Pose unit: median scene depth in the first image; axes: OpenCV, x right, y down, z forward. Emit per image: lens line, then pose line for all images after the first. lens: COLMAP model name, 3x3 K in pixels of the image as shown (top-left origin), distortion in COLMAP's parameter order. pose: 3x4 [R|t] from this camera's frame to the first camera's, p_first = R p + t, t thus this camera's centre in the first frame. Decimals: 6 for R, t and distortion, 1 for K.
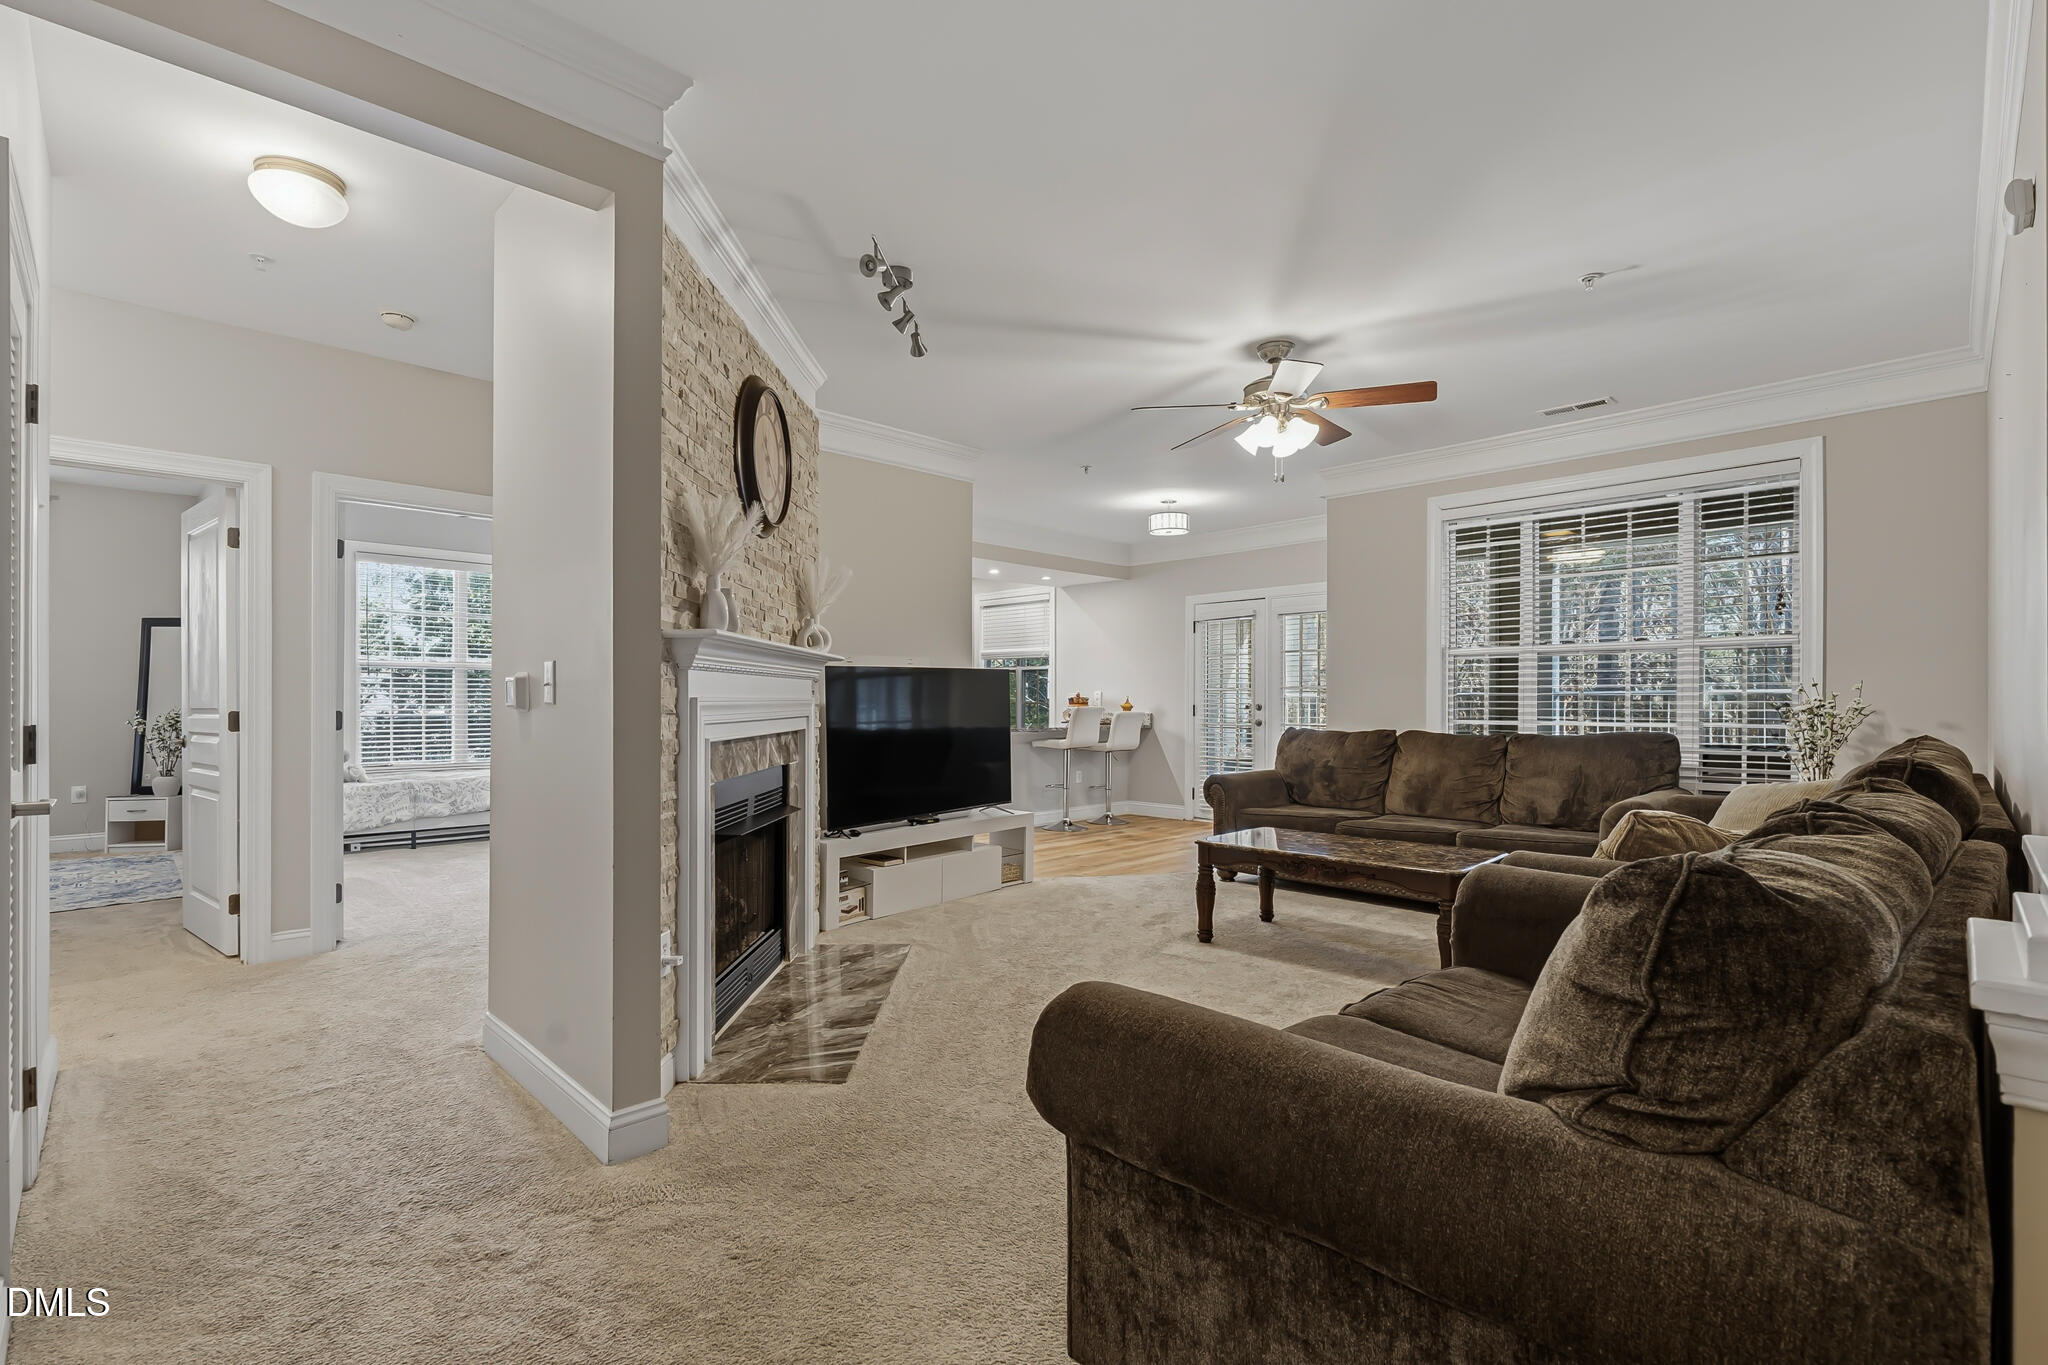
lens RADIAL K [[936.4, 0, 1018.2], [0, 936.4, 694.7], [0, 0, 1]] dist [-0.000563, -0.000032]
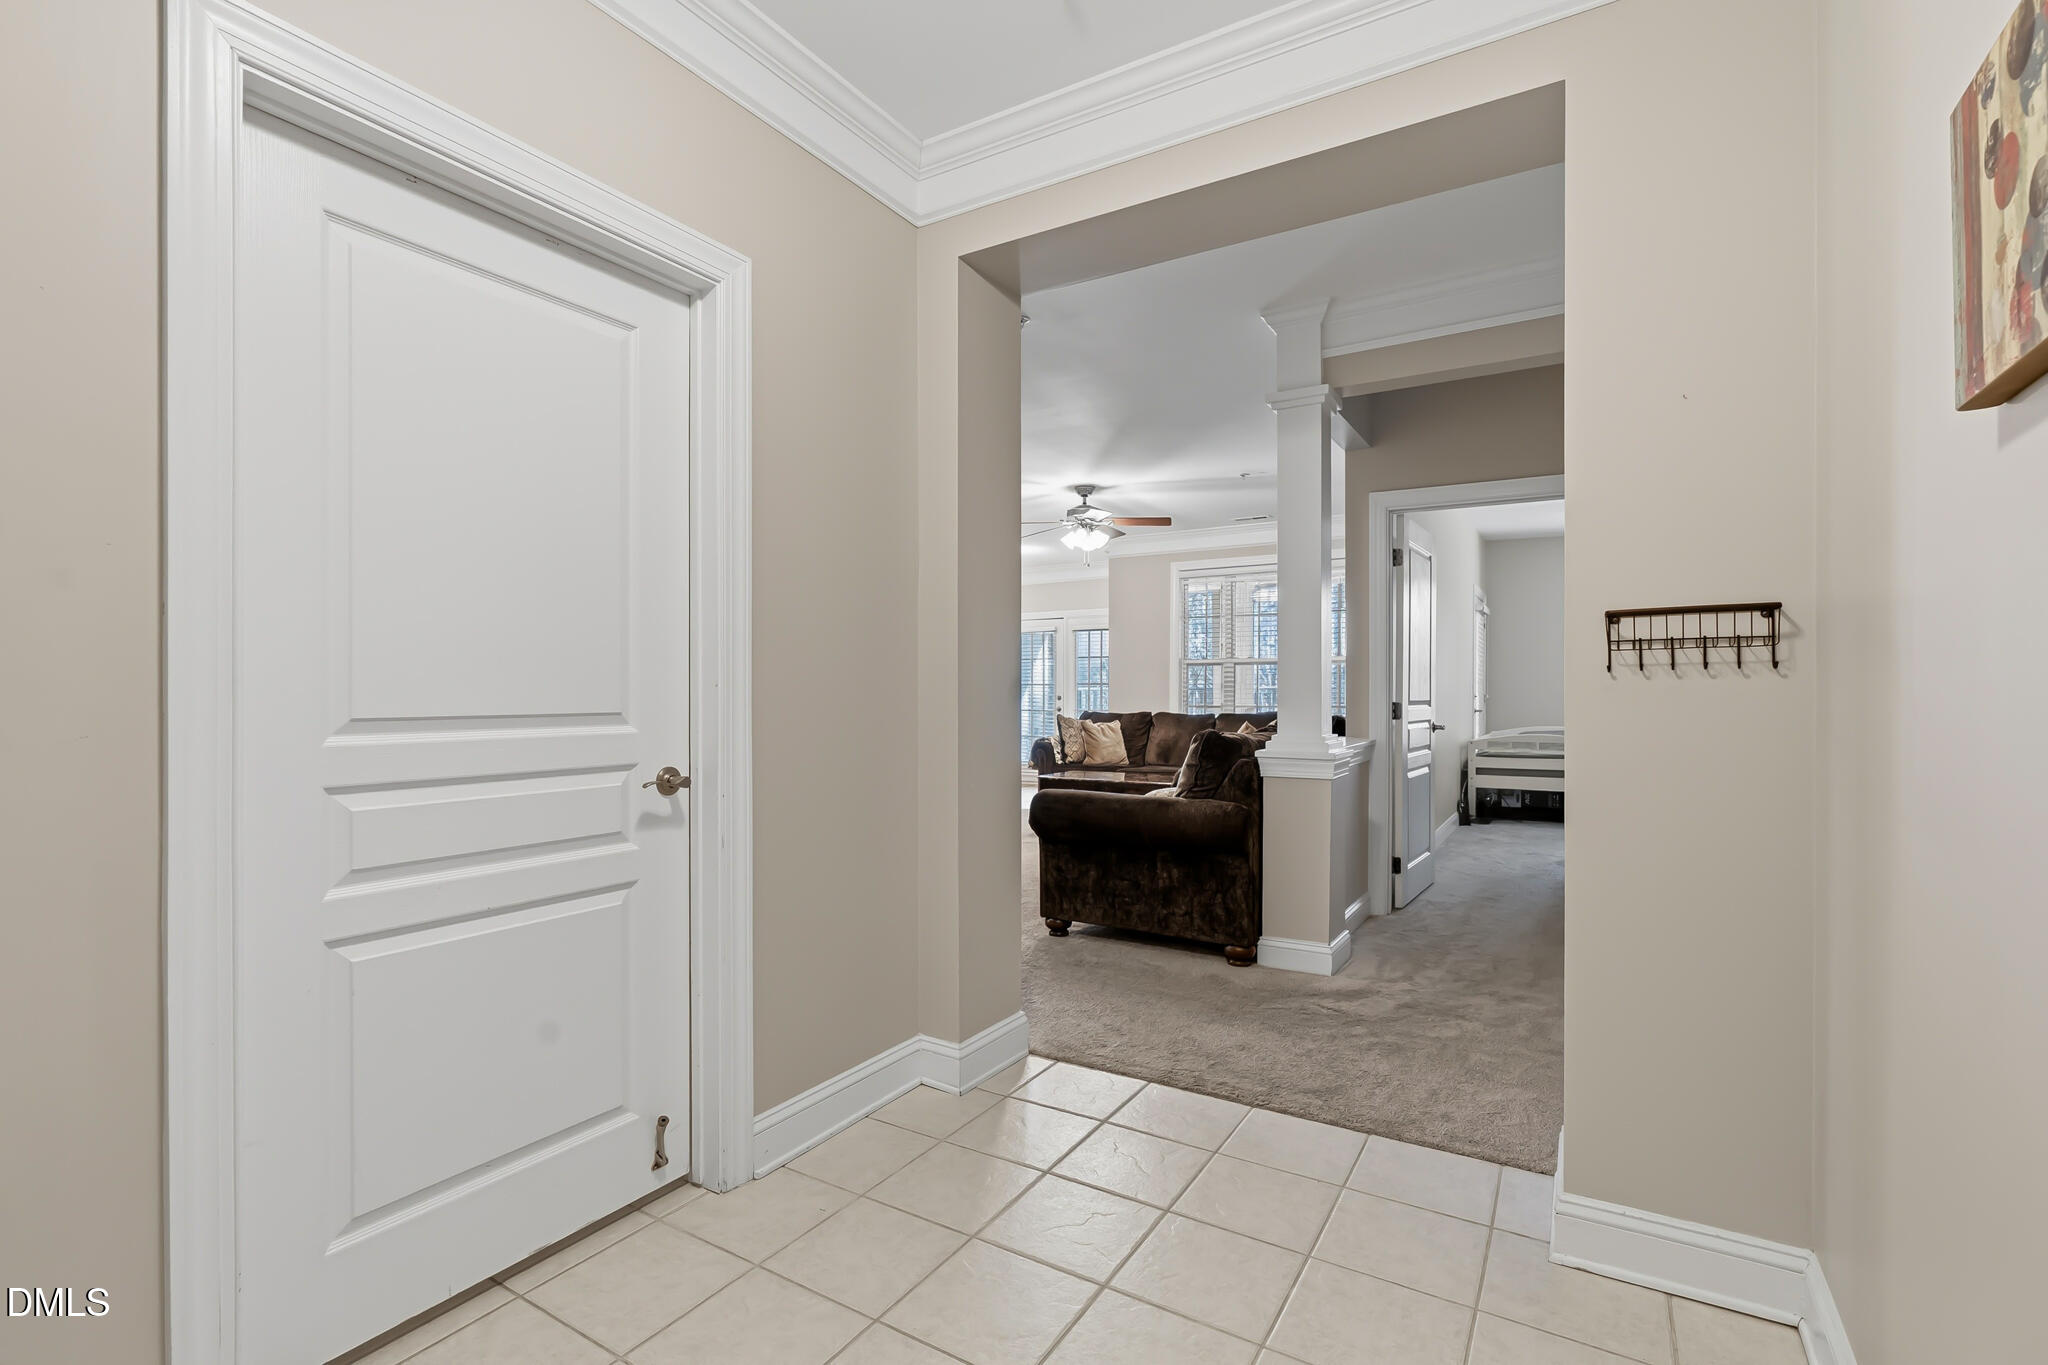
lens RADIAL K [[936.4, 0, 1025.6], [0, 936.4, 687.1], [0, 0, 1]] dist [-0.000563, -0.000032]
pose [[0.970561, 0.002667, 0.240841, -0.251262], [-0.002852, 0.999996, 0.000419, -0.004596], [-0.240839, -0.001093, 0.970564, -0.660030]]
